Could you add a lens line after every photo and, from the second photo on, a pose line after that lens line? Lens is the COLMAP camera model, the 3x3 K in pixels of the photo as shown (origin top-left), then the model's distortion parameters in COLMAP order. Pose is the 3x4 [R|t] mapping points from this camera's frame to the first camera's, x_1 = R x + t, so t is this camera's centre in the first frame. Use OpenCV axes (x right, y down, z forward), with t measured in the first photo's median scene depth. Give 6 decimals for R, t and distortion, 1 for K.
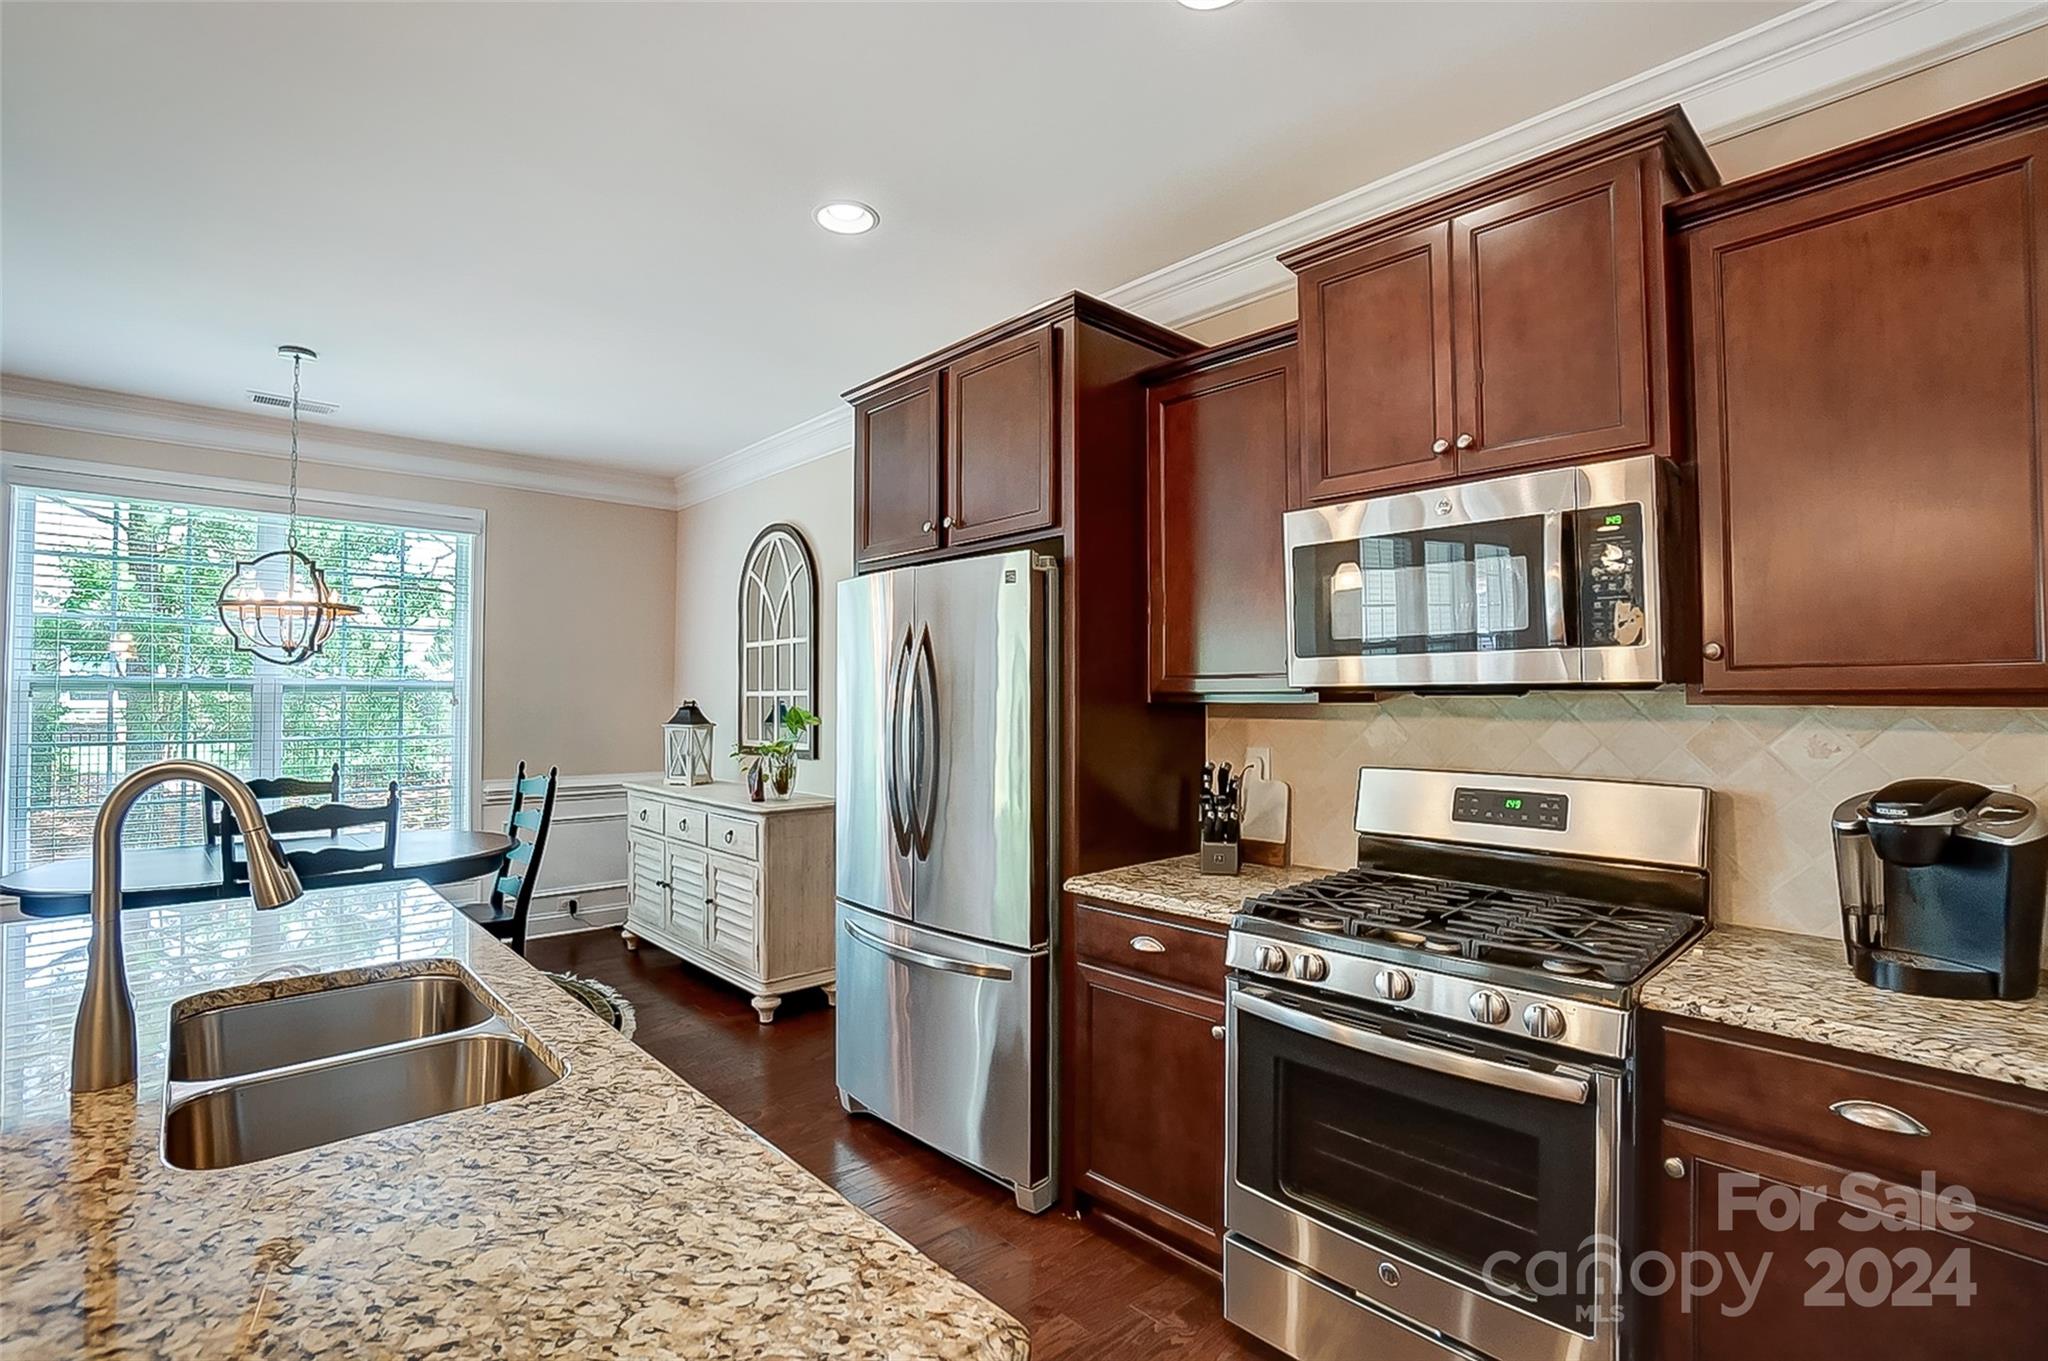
lens RADIAL K [[925.0, 0, 1024.4], [0, 925.0, 674.5], [0, 0, 1]] dist [-0.041455, 0.006753]
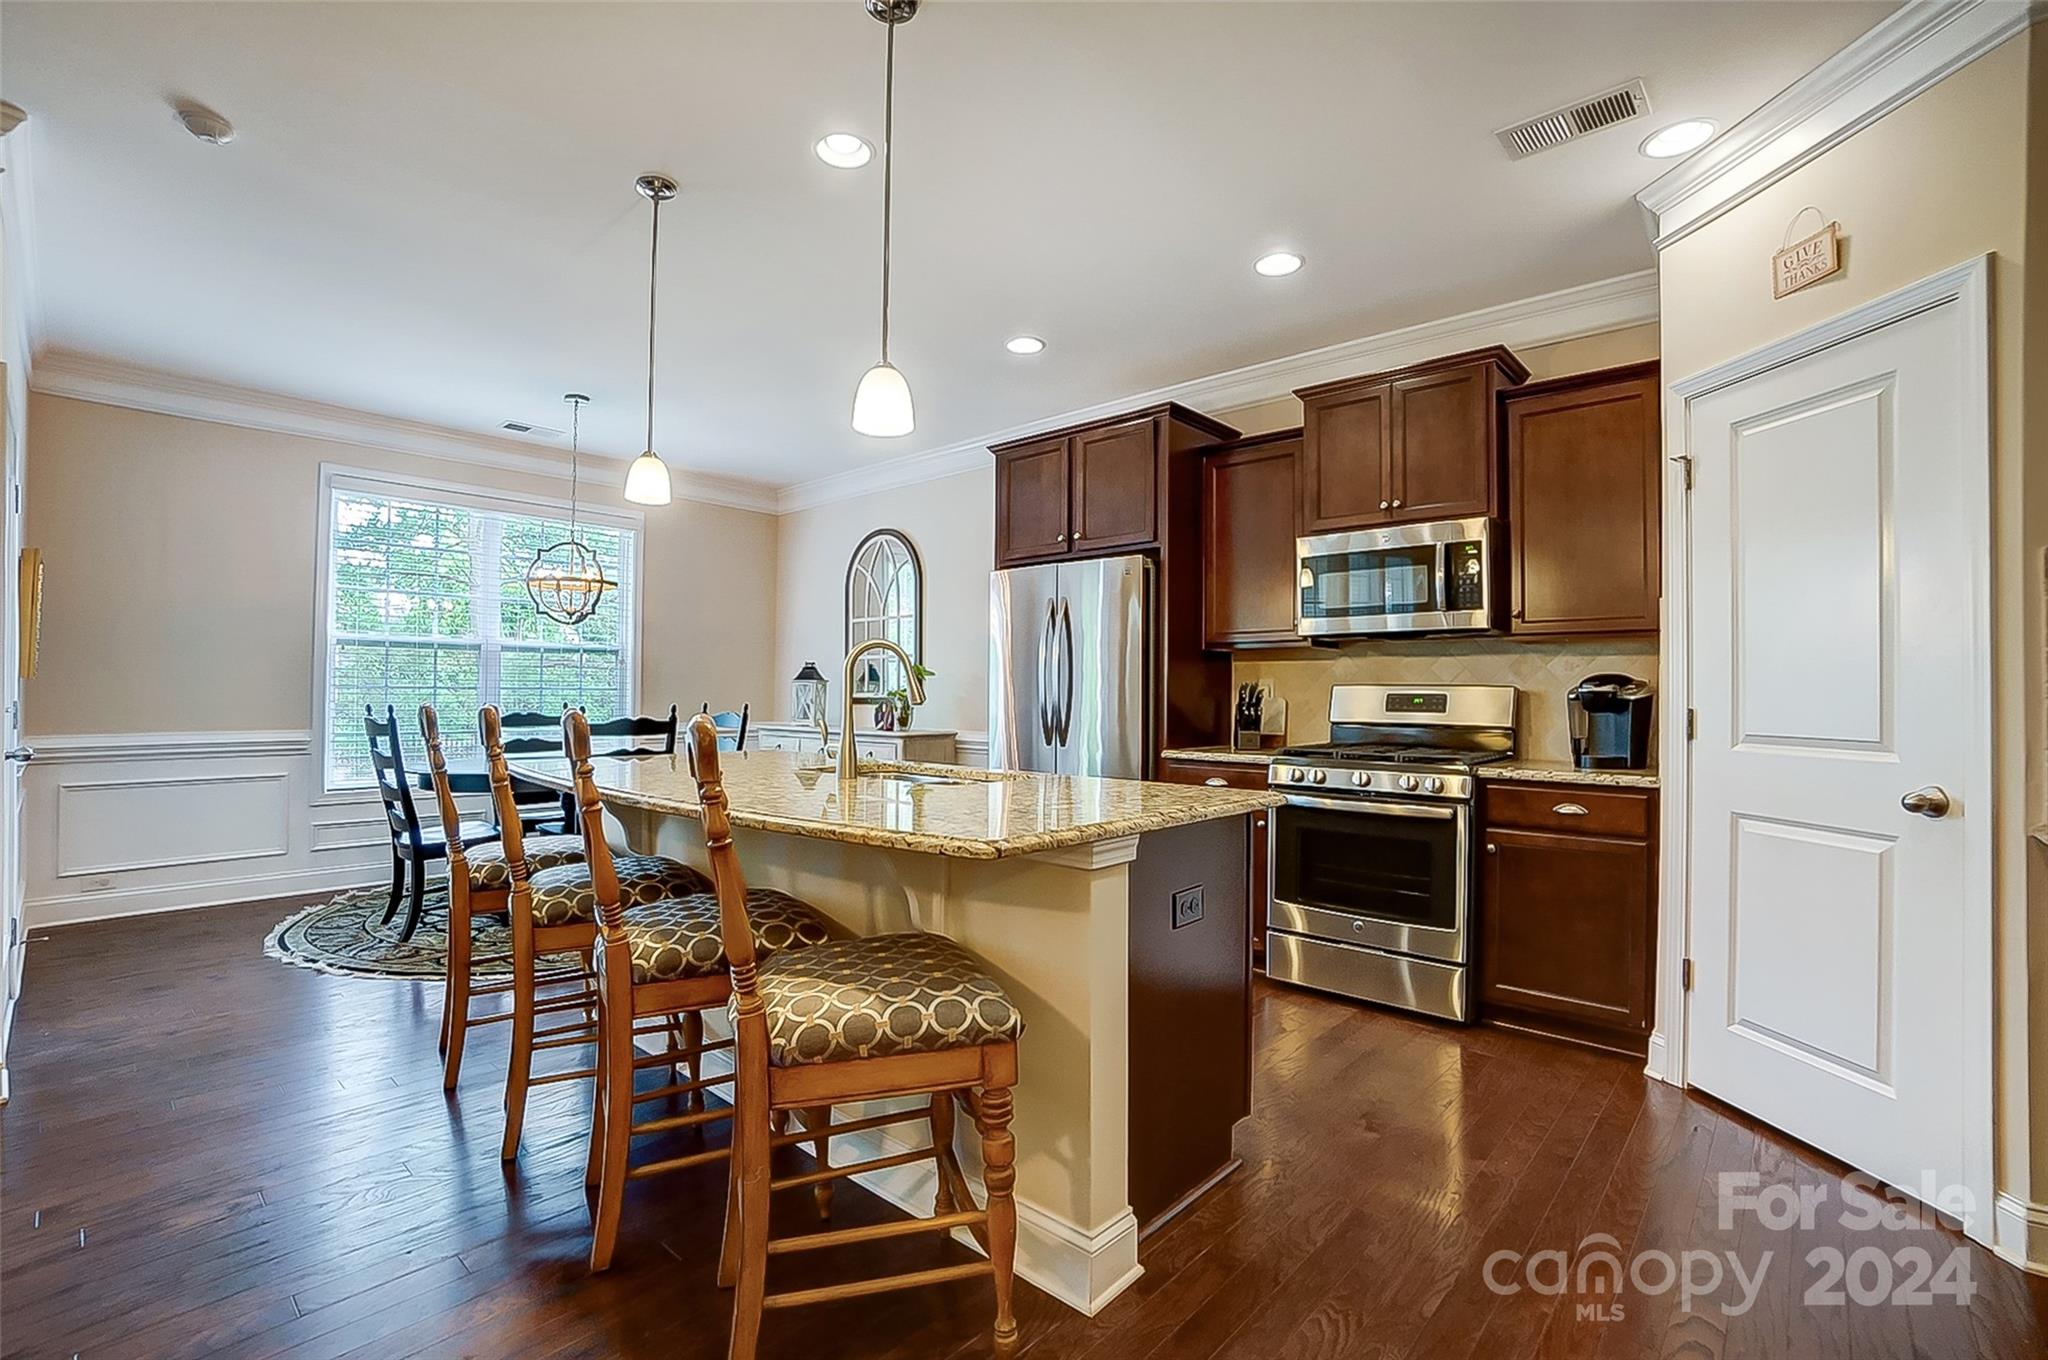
lens RADIAL K [[925.0, 0, 1024.3], [0, 925.0, 683.3], [0, 0, 1]] dist [-0.041455, 0.006753]
pose [[0.995516, 0.008948, 0.094167, -0.416080], [-0.009927, 0.999901, 0.009928, 0.094934], [-0.094069, -0.010818, 0.995507, -0.742377]]
